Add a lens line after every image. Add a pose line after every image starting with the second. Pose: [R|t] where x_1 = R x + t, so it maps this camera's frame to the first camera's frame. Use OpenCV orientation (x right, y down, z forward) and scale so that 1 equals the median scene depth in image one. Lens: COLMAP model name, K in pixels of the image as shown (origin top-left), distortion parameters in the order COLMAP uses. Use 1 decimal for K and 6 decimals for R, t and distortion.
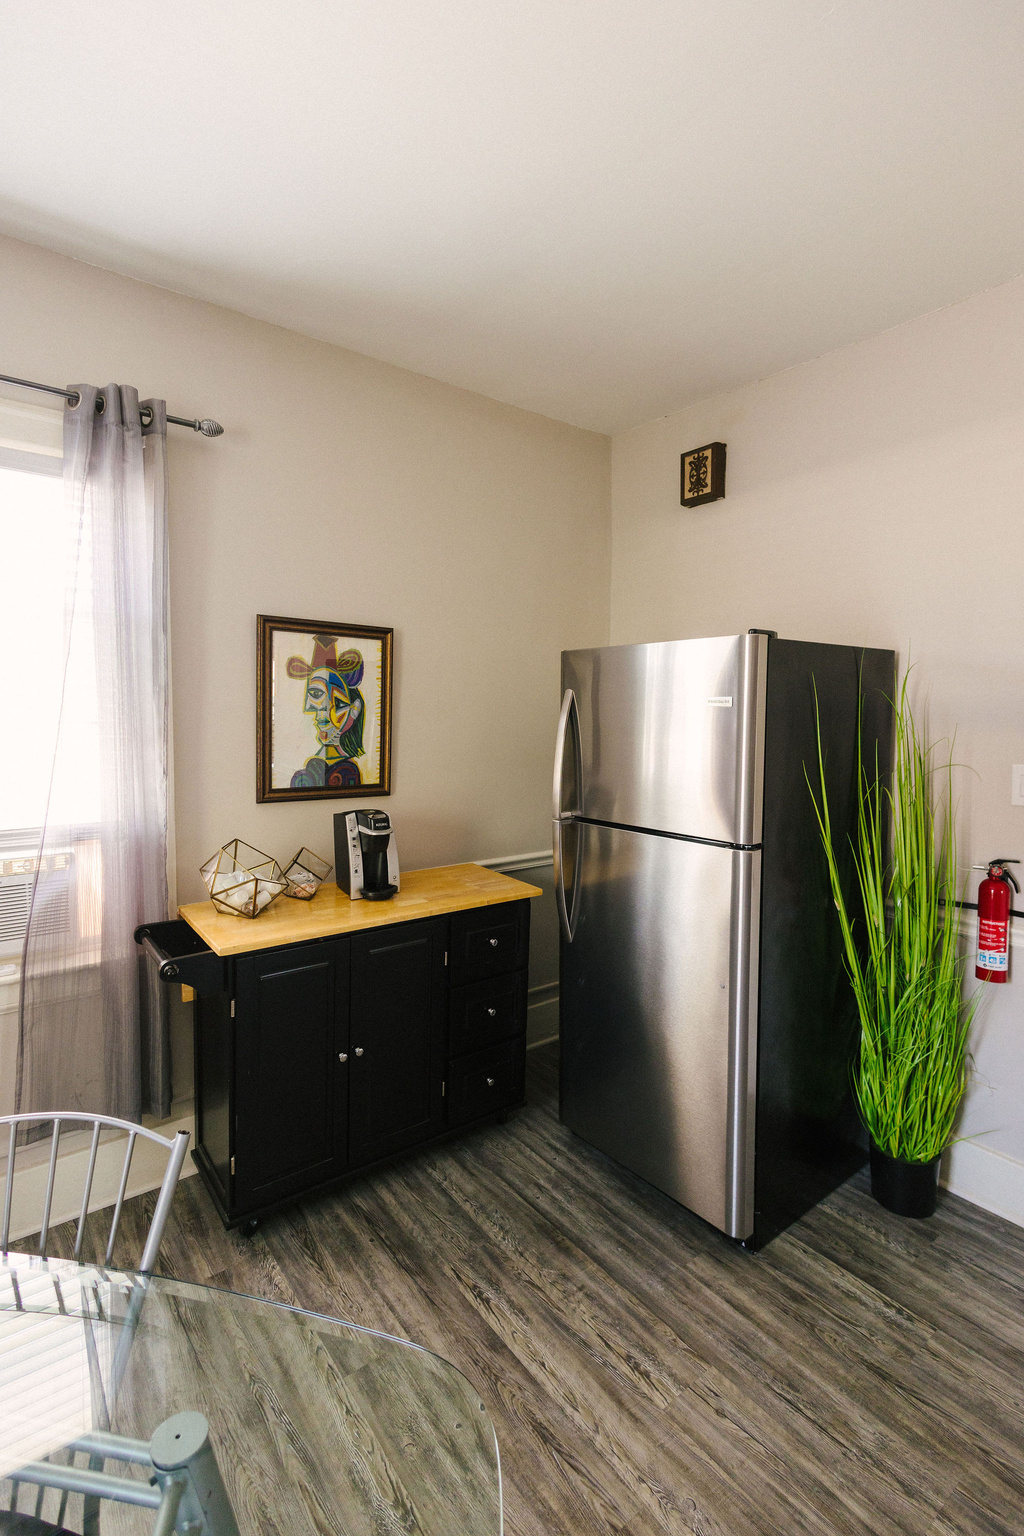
lens RADIAL K [[705.7, 0, 506.8], [0, 705.7, 763.8], [0, 0, 1]] dist [0.007218, -0.002461]
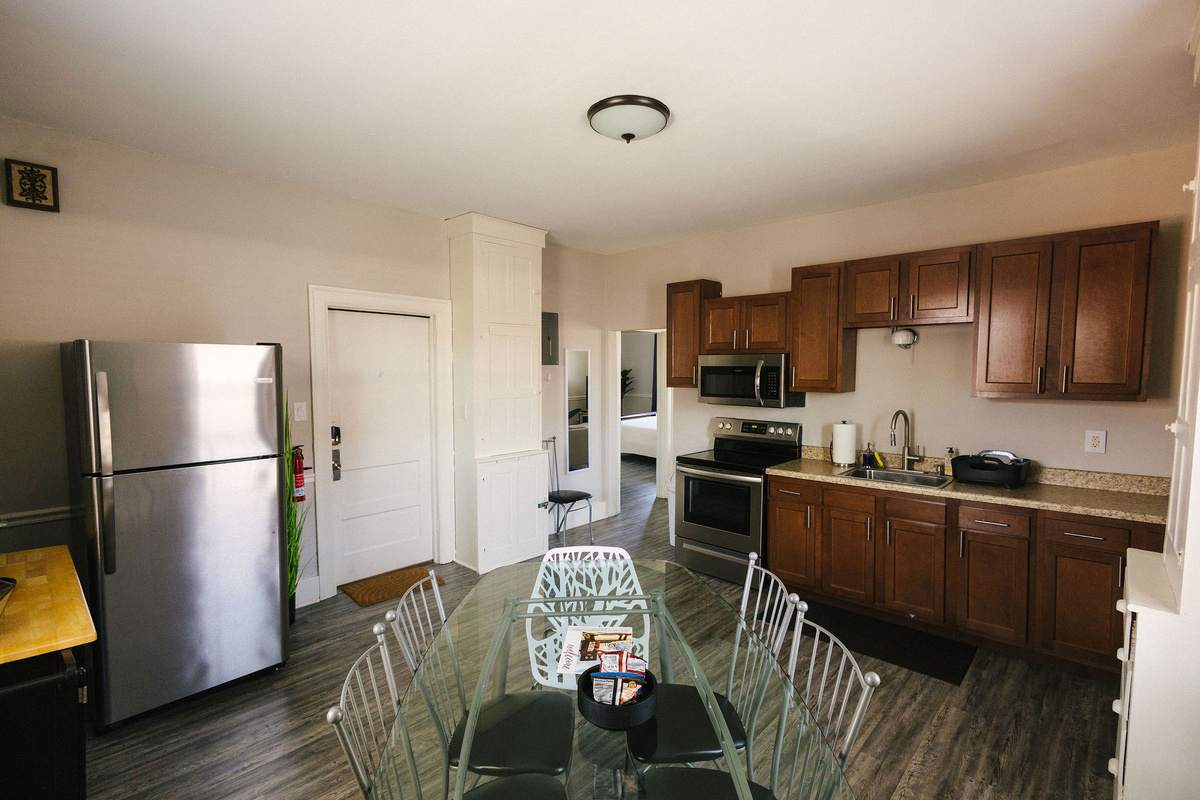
lens RADIAL K [[551.3, 0, 597.8], [0, 551.3, 391.3], [0, 0, 1]] dist [0.007218, -0.002461]
pose [[-0.163083, -0.049306, 0.985380, -1.262129], [0.063920, 0.996124, 0.060423, -0.089293], [-0.984540, 0.072839, -0.159299, 0.360749]]
